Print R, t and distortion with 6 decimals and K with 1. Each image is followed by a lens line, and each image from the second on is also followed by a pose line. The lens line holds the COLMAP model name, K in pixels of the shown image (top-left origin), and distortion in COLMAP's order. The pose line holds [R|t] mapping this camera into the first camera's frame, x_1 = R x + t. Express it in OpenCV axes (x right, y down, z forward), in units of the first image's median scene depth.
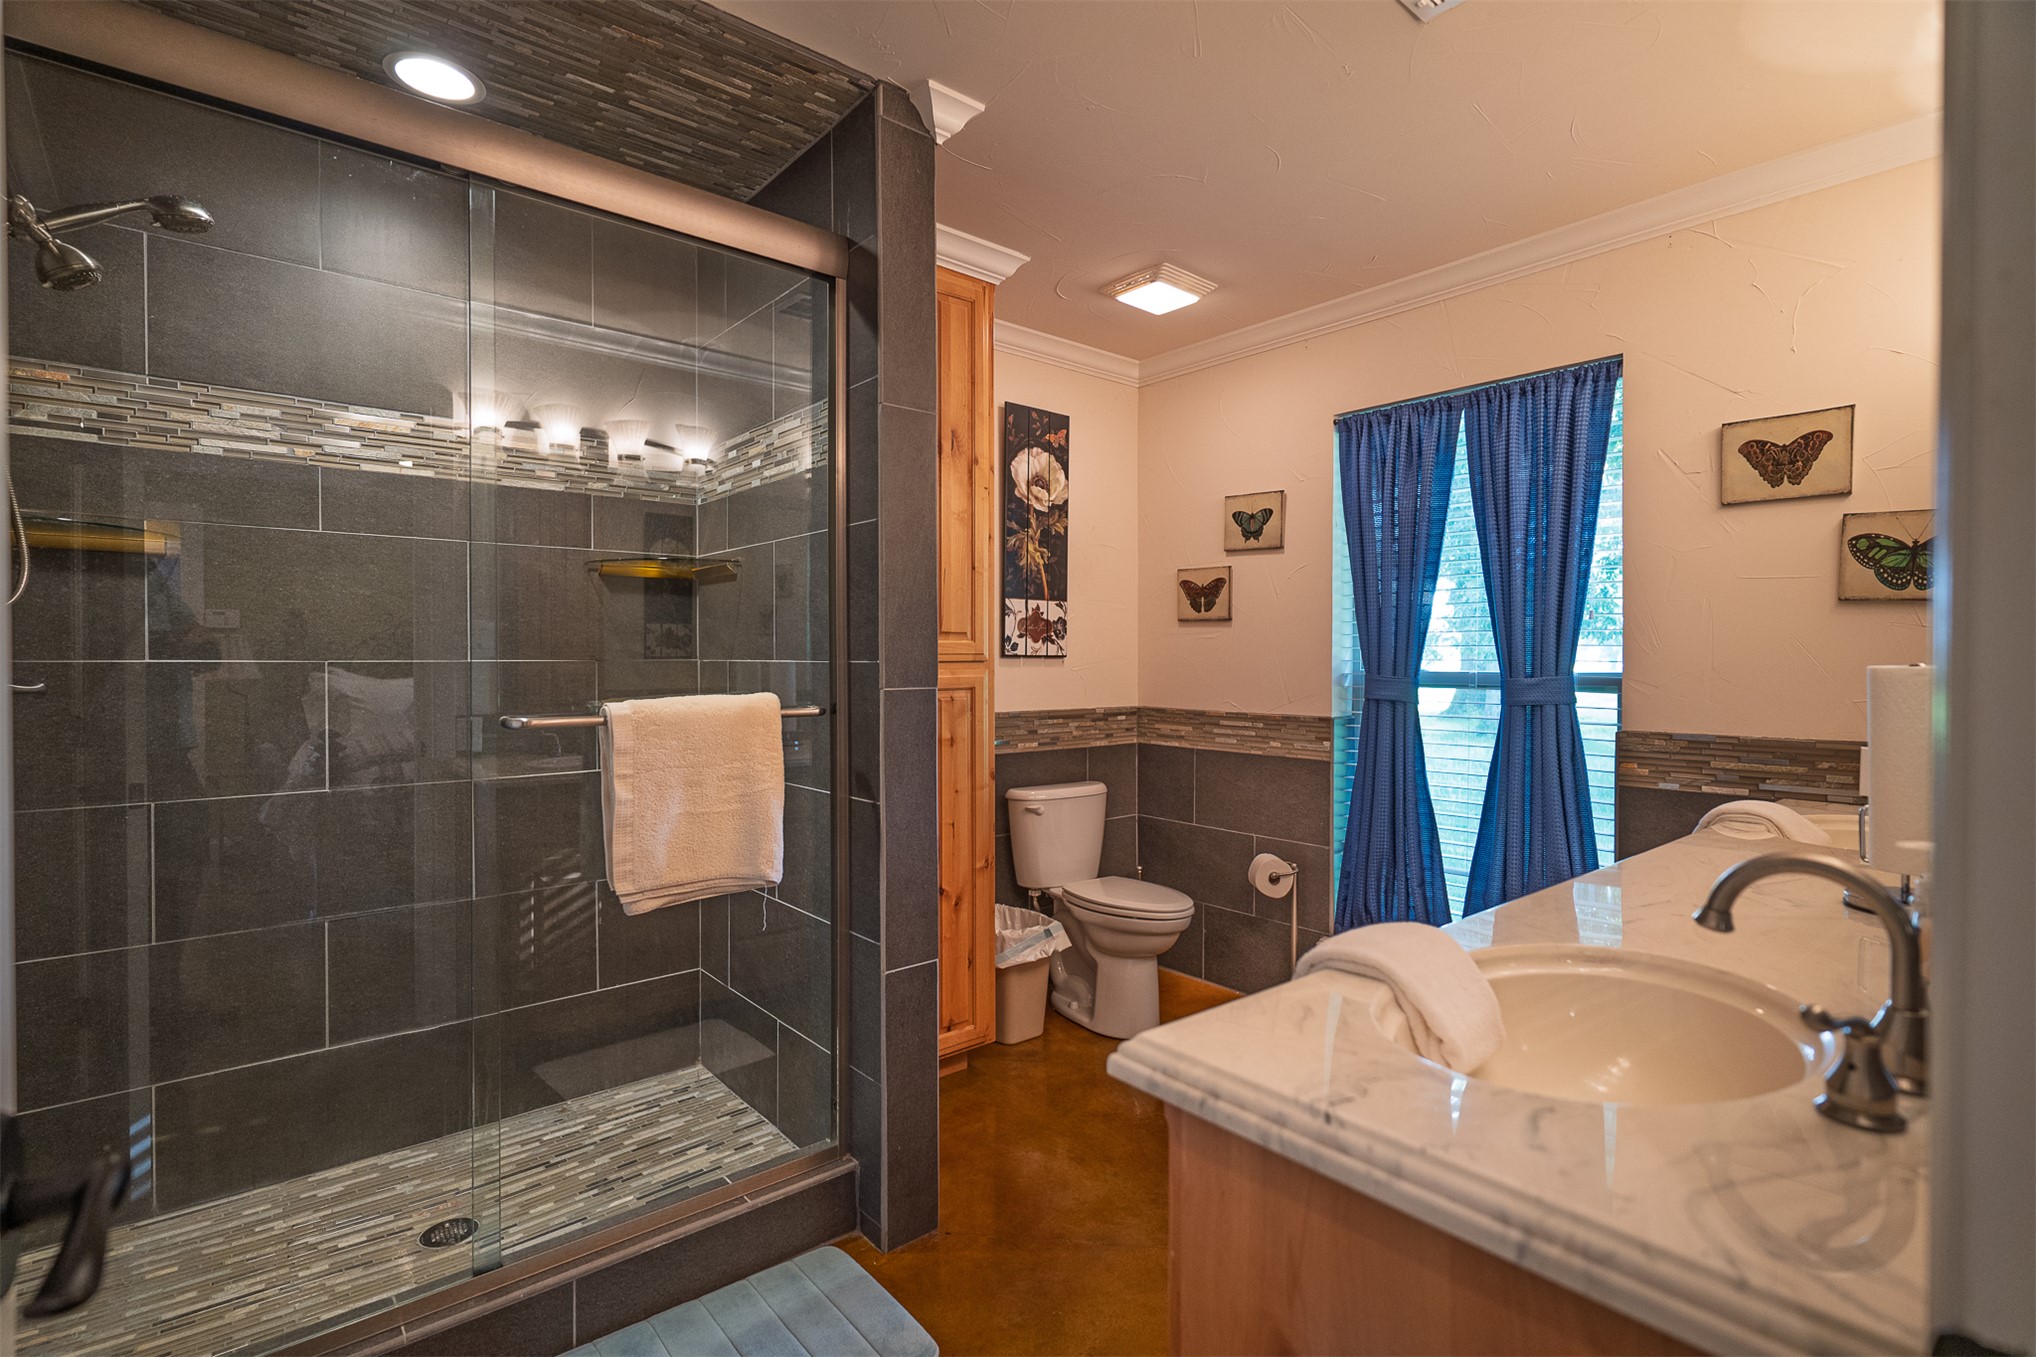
lens RADIAL K [[985.2, 0, 1016.6], [0, 985.2, 666.7], [0, 0, 1]] dist [0.002202, 0.001244]
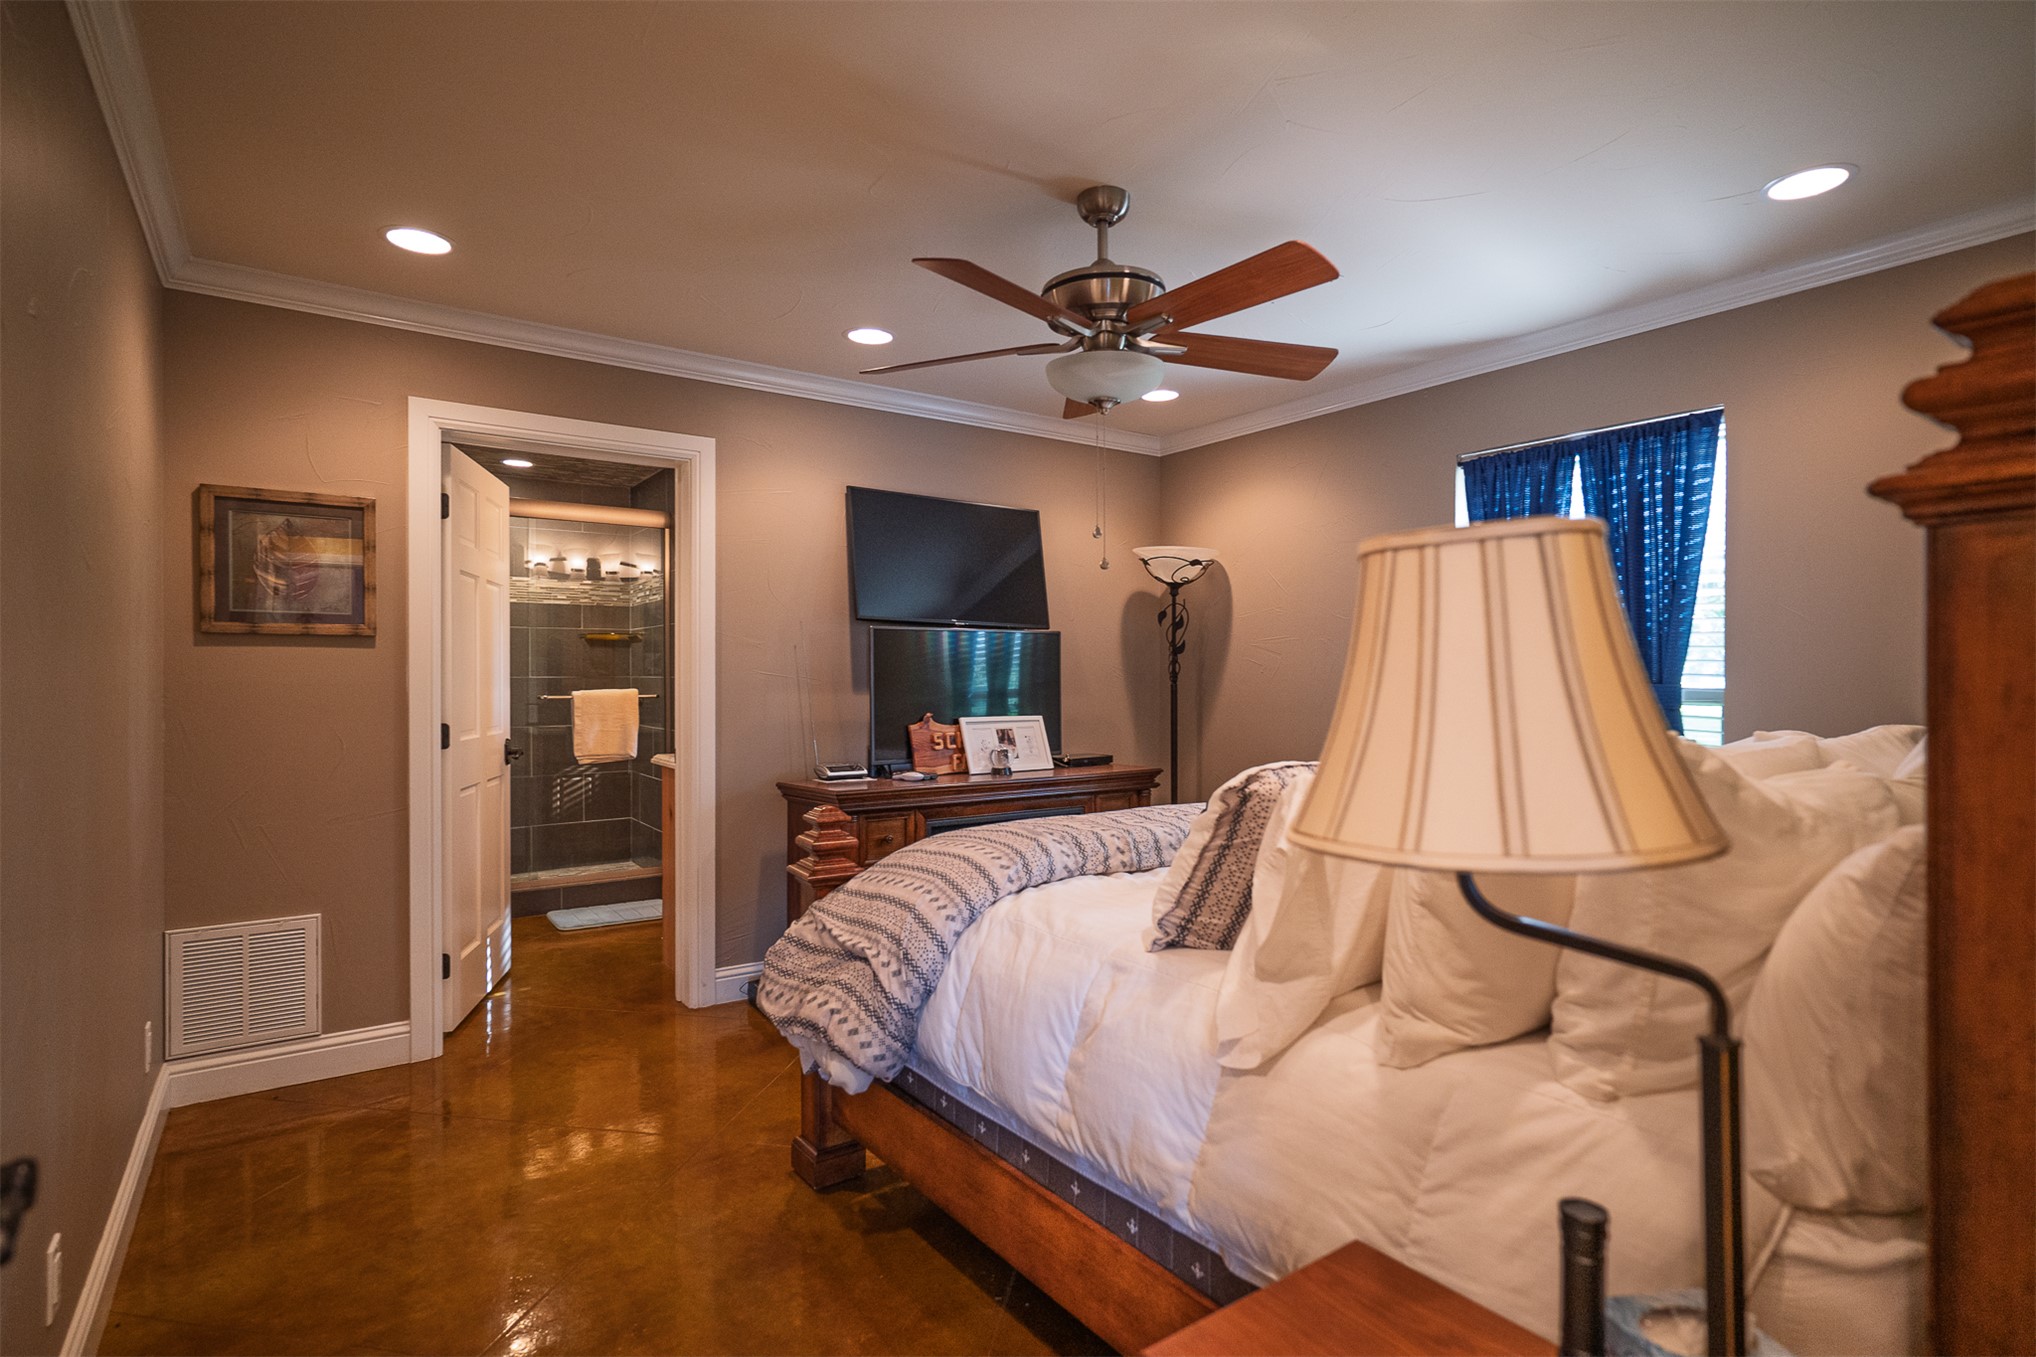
lens RADIAL K [[1024.5, 0, 1013.1], [0, 1024.5, 676.8], [0, 0, 1]] dist [-0.000652, 0.000177]
pose [[0.996835, 0.001075, -0.079494, 1.021028], [-0.001311, 0.999995, -0.002913, 0.000425], [0.079491, 0.003008, 0.996831, -1.743958]]
